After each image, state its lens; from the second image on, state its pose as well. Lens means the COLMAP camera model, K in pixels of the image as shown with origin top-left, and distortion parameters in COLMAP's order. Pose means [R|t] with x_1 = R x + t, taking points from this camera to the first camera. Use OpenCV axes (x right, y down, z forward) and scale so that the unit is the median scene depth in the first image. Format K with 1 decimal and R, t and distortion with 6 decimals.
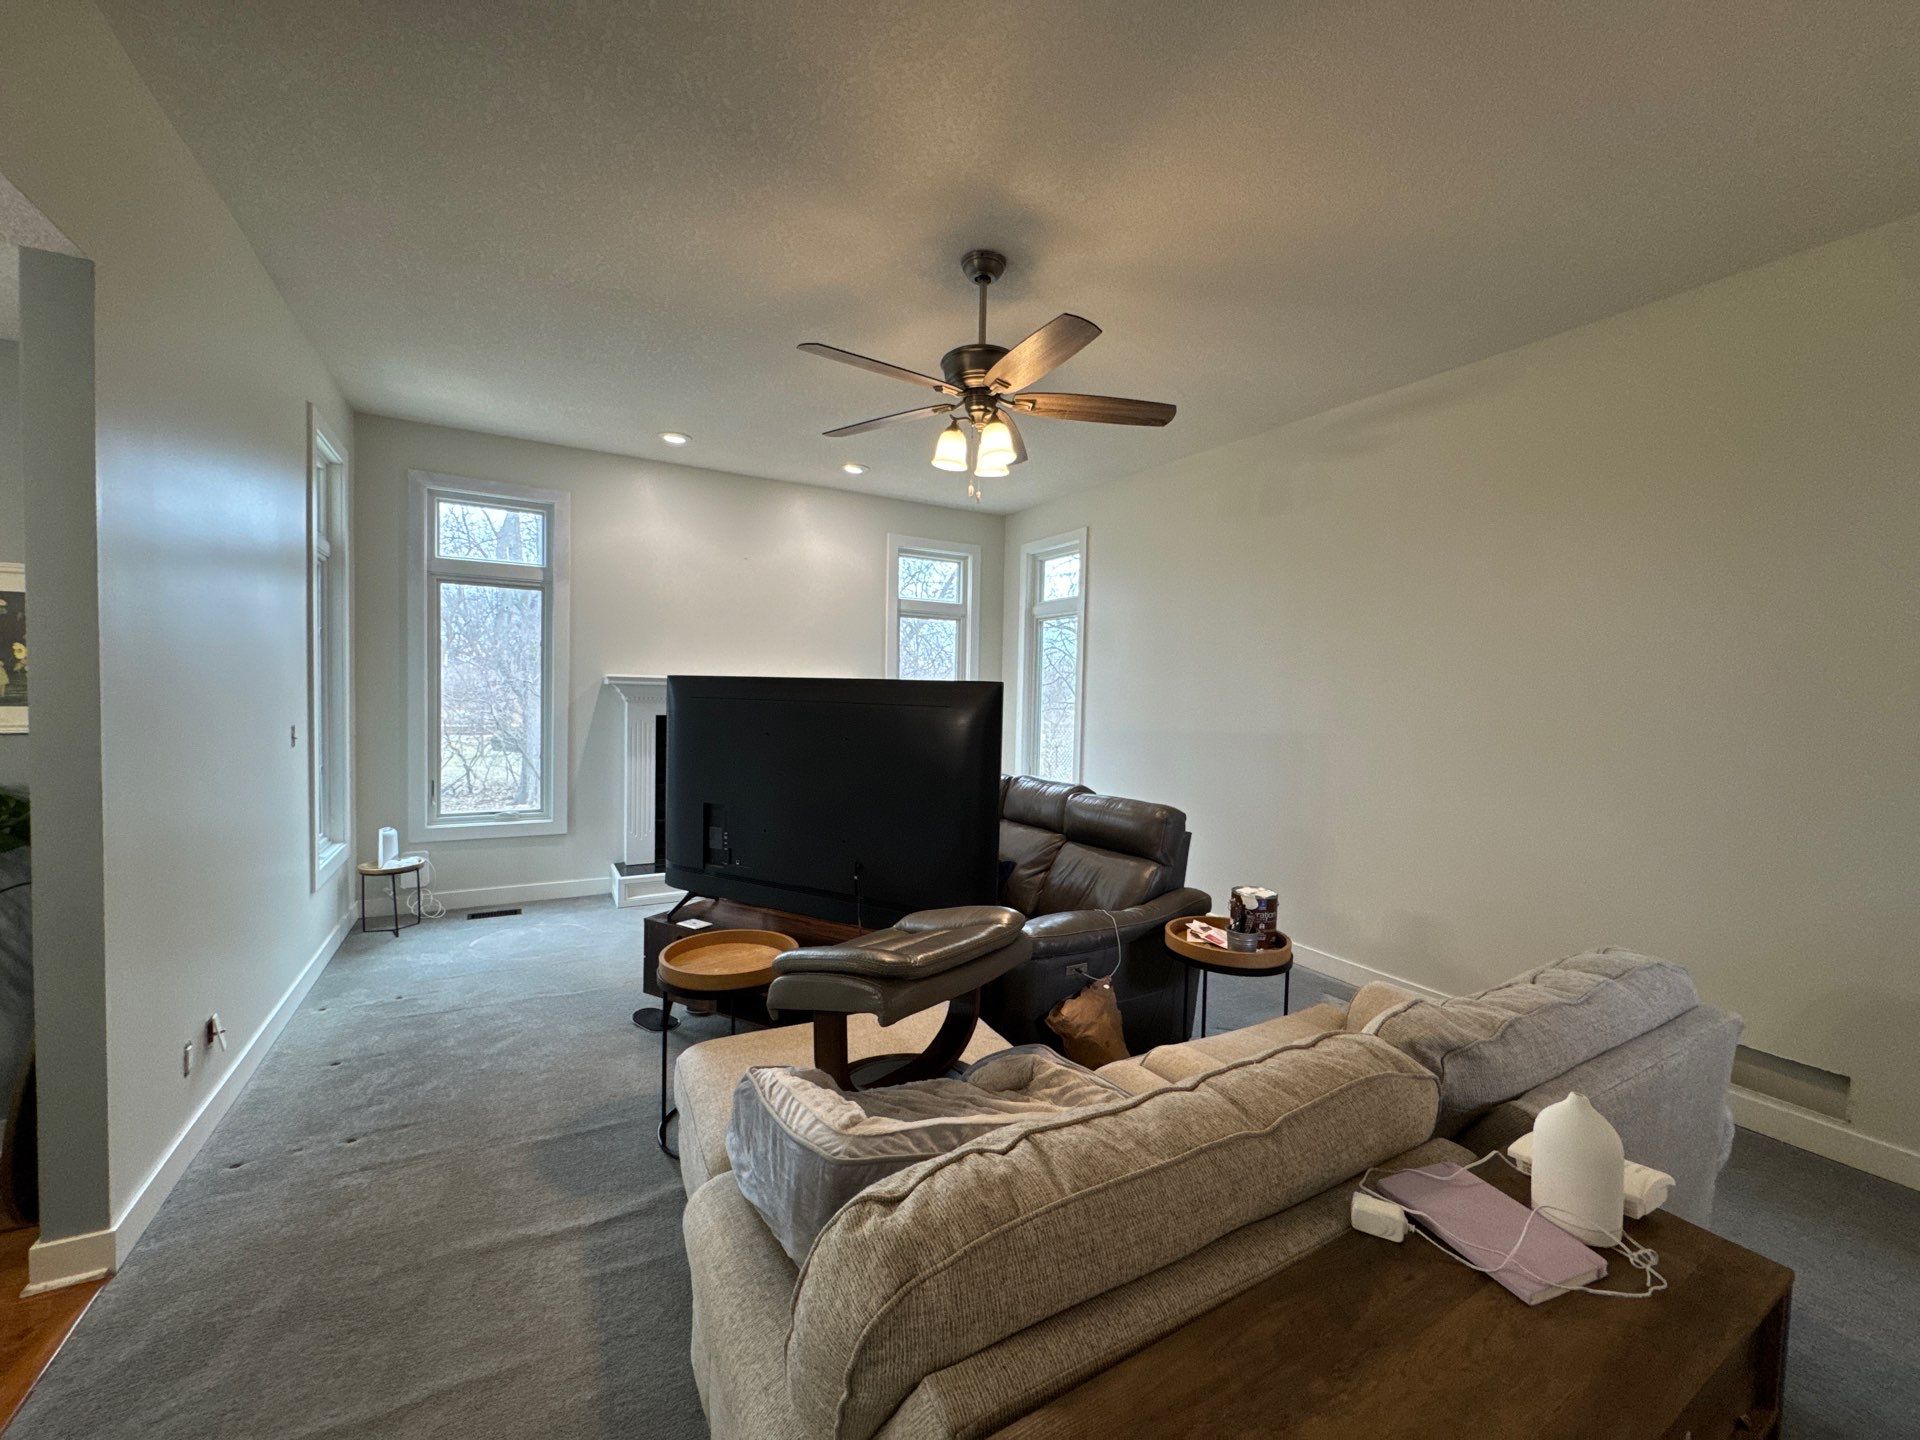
lens RADIAL K [[764.5, 0, 959.2], [0, 764.5, 718.5], [0, 0, 1]] dist [-0.003330, -0.000097]
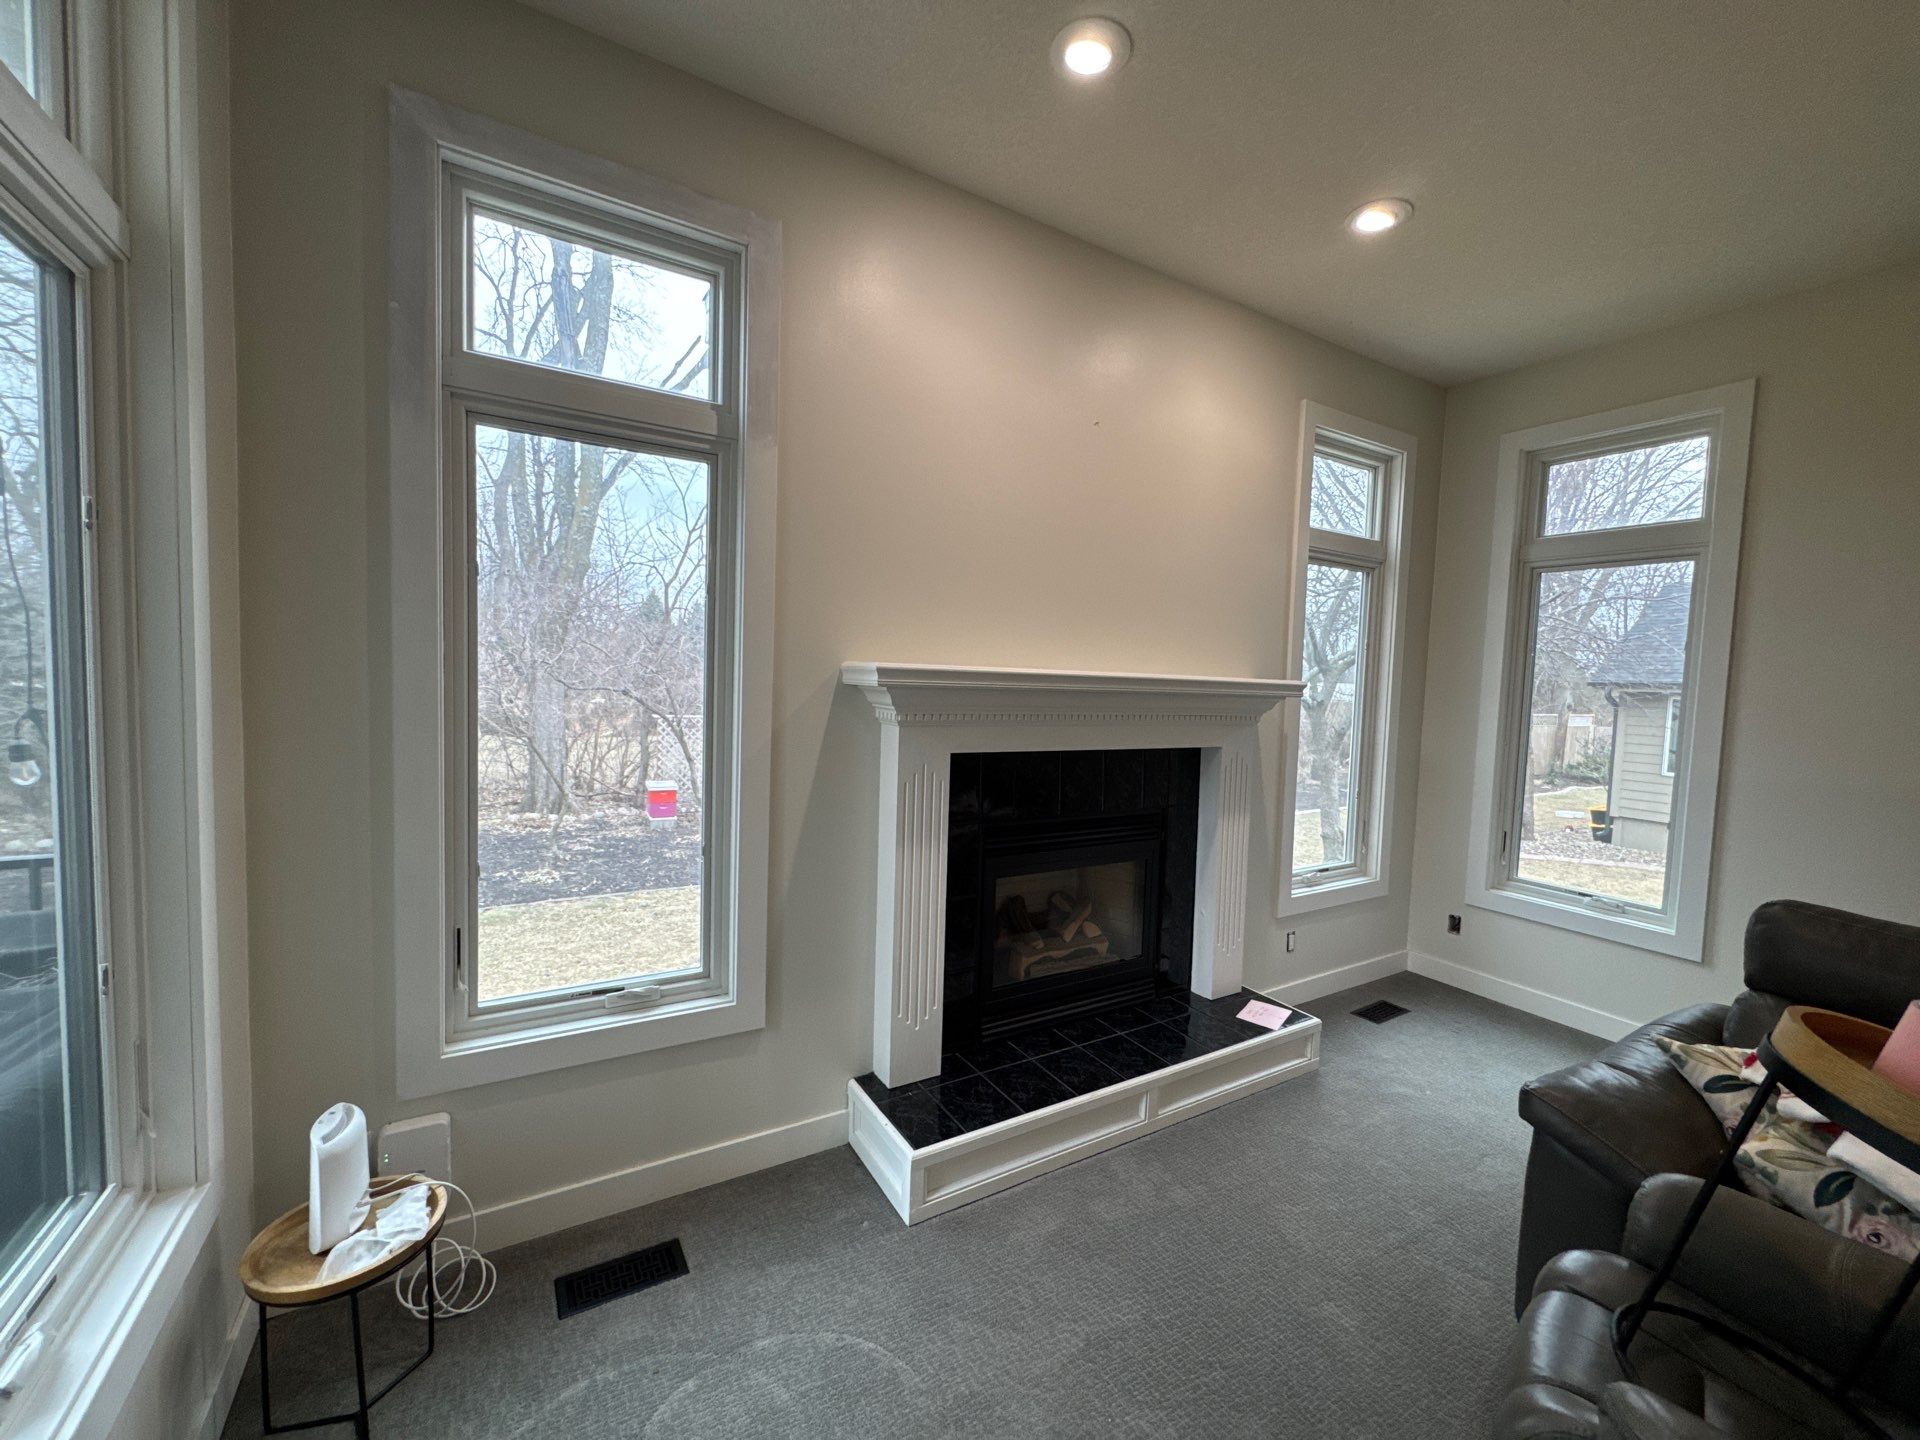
lens RADIAL K [[764.5, 0, 957.5], [0, 764.5, 719.1], [0, 0, 1]] dist [-0.003330, -0.000097]
pose [[0.999812, 0.010197, 0.016511, -0.412149], [-0.010592, 0.999656, 0.024000, -0.036617], [-0.016261, -0.024171, 0.999576, 0.566506]]
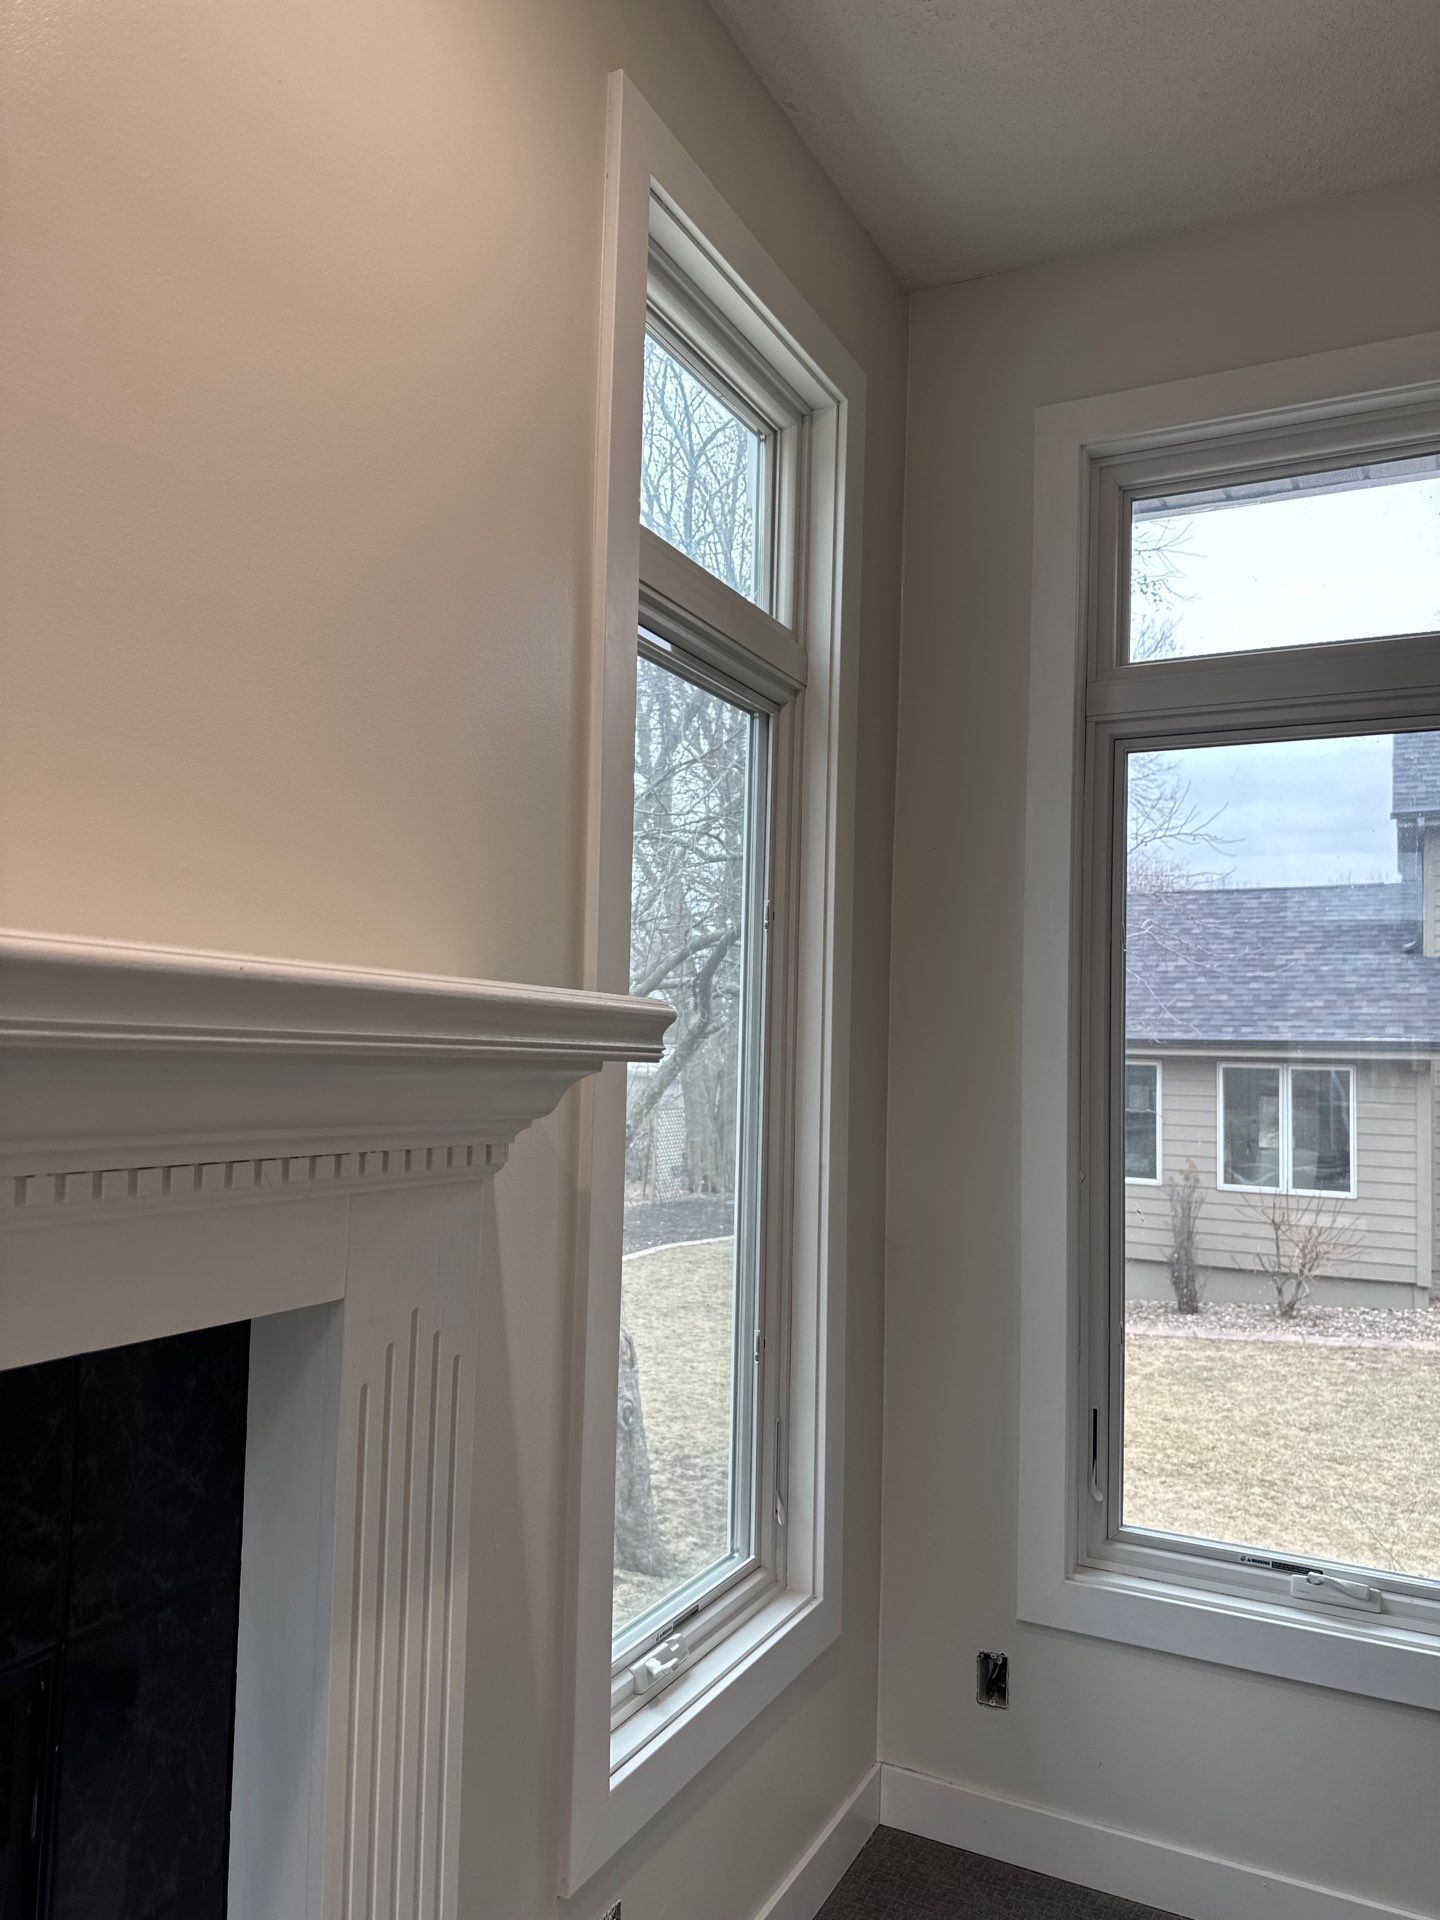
lens RADIAL K [[1351.8, 0, 706.9], [0, 1351.8, 960.8], [0, 0, 1]] dist [0.011693, -0.007224]
pose [[0.841713, 0.038128, 0.538577, -0.269431], [0.009356, 0.996324, -0.085156, -0.039913], [-0.539844, 0.076716, 0.838262, 0.929825]]
